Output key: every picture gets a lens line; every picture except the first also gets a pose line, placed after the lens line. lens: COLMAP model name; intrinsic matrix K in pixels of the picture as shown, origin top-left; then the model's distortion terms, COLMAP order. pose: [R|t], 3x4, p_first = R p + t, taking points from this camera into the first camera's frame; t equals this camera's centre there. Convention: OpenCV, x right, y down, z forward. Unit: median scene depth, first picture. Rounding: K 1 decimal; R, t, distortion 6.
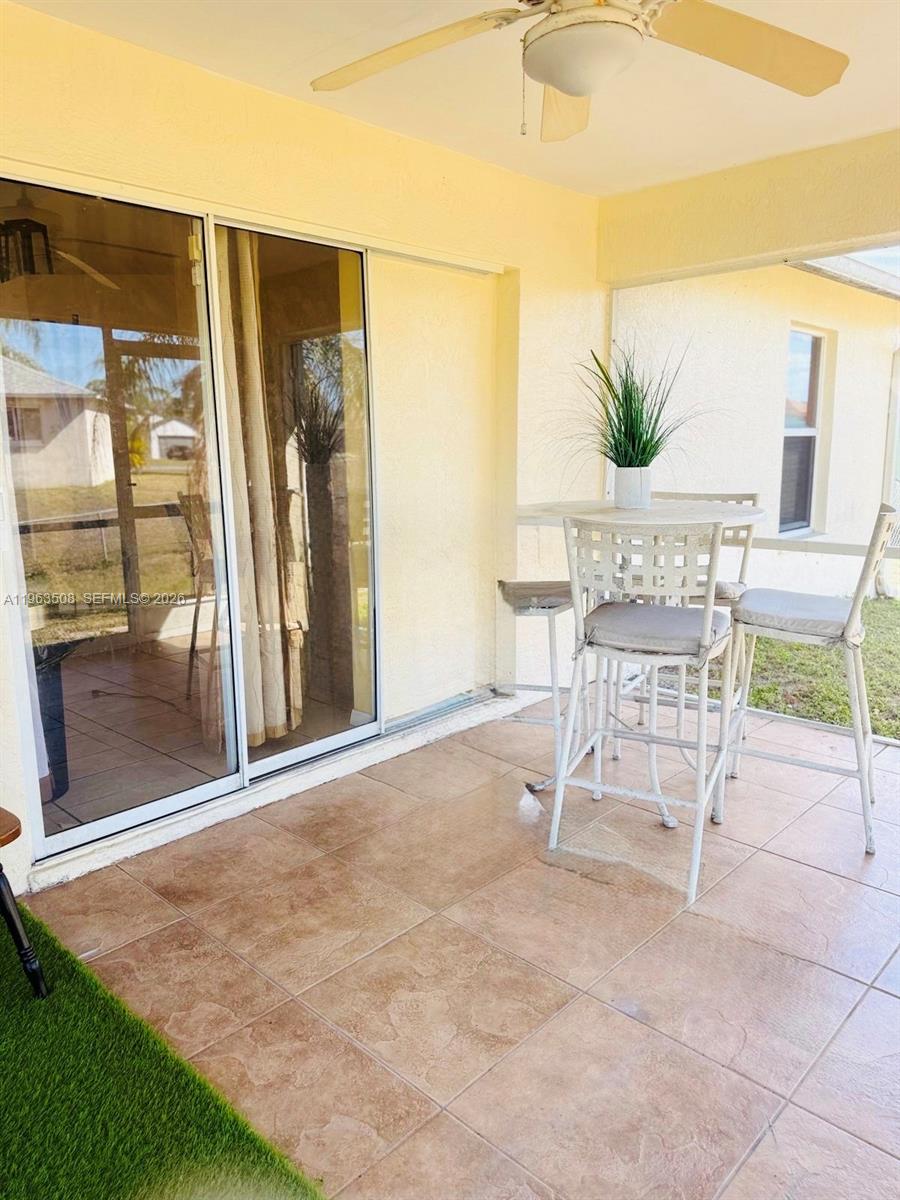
lens RADIAL K [[847.6, 0, 446.3], [0, 847.6, 594.4], [0, 0, 1]] dist [-0.001533, -0.001815]
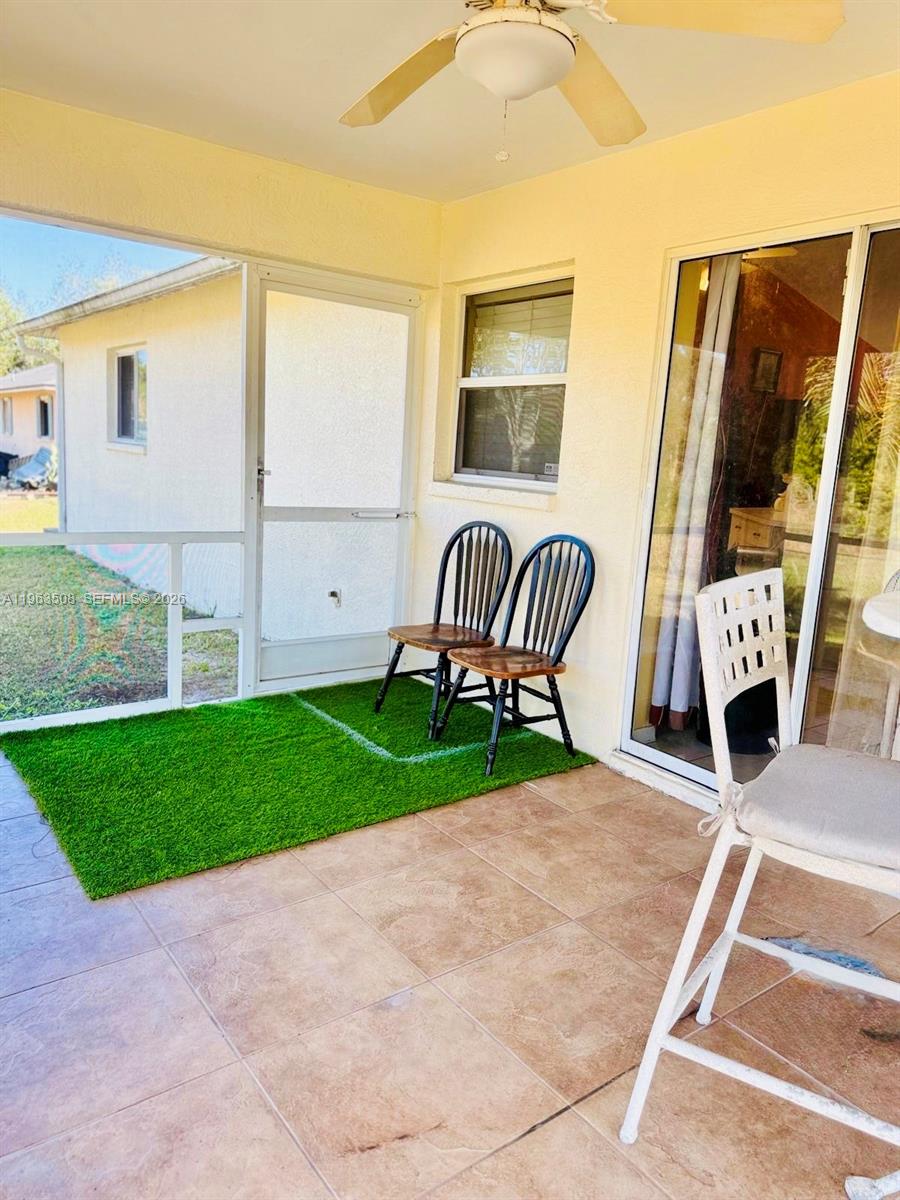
lens RADIAL K [[847.6, 0, 446.7], [0, 847.6, 603.4], [0, 0, 1]] dist [-0.001533, -0.001815]
pose [[-0.159736, 0.194460, -0.967817, 1.043626], [-0.246647, 0.941448, 0.229870, -0.191831], [0.955850, 0.275428, -0.102420, 0.988913]]
